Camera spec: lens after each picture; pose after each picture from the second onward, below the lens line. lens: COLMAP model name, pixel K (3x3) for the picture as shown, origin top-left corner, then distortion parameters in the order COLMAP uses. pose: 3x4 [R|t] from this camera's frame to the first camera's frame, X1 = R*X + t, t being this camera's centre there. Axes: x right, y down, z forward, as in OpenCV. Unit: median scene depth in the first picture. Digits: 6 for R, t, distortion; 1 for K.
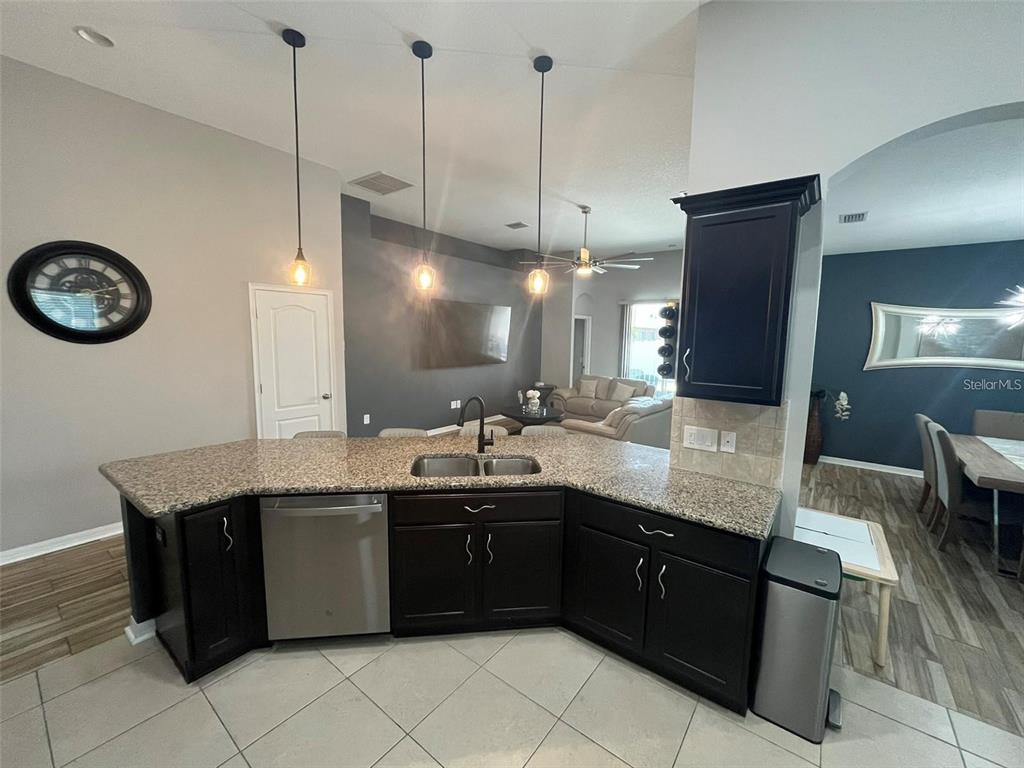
lens RADIAL K [[413.4, 0, 512.0], [0, 413.4, 384.0], [0, 0, 1]] dist [-0.000763, 0.000059]
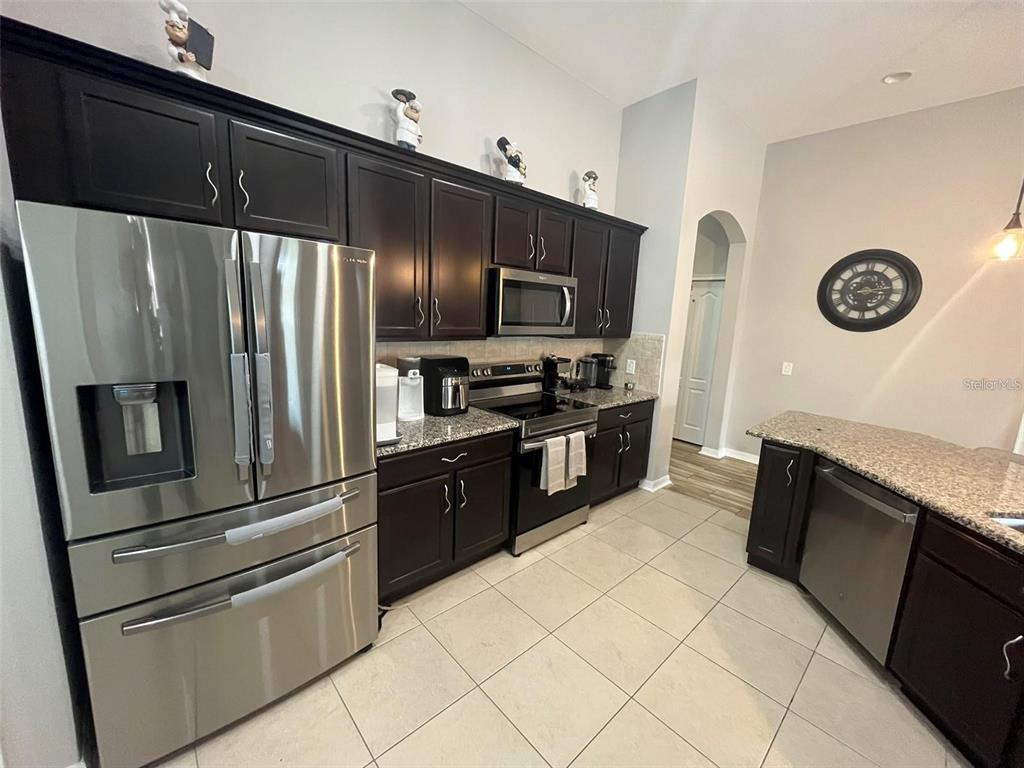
lens RADIAL K [[413.4, 0, 512.0], [0, 413.4, 384.0], [0, 0, 1]] dist [-0.000763, 0.000059]
pose [[-0.168715, 0.146316, -0.974745, 0.494036], [-0.165092, 0.970756, 0.174292, 0.014389], [0.971741, 0.190328, -0.139625, 0.231057]]
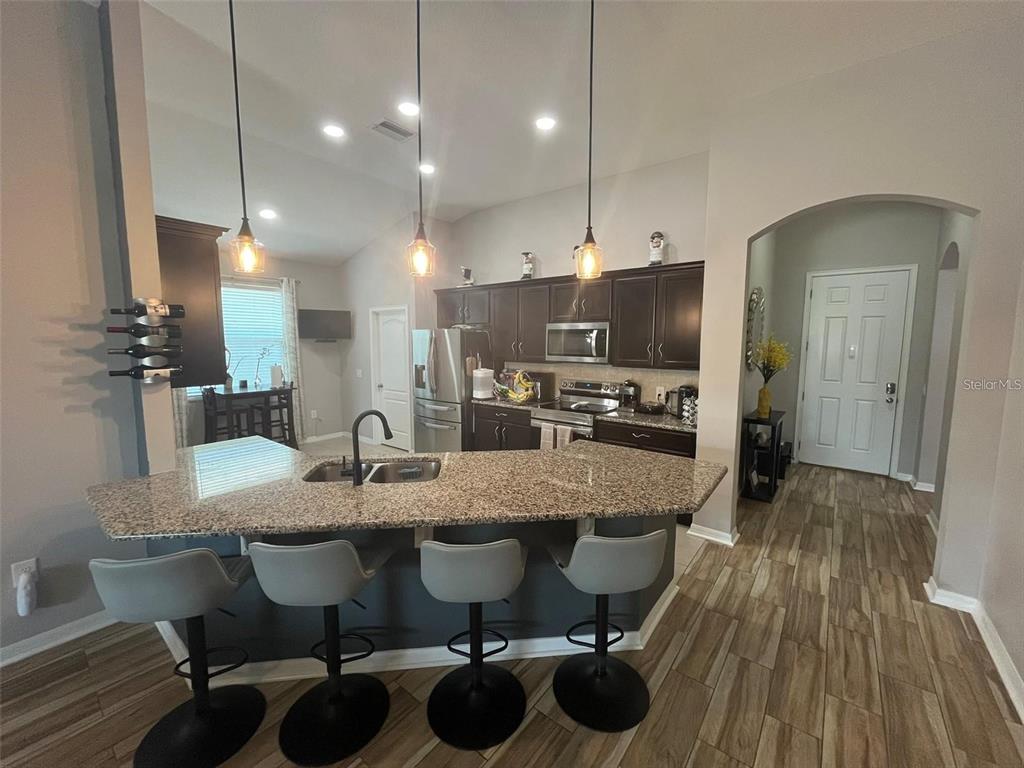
lens RADIAL K [[413.4, 0, 512.0], [0, 413.4, 384.0], [0, 0, 1]] dist [-0.000763, 0.000059]
pose [[-0.999674, -0.022071, 0.012814, -0.406414], [-0.018645, 0.974446, 0.223849, -0.226638], [-0.017427, 0.223537, -0.974540, 1.856379]]
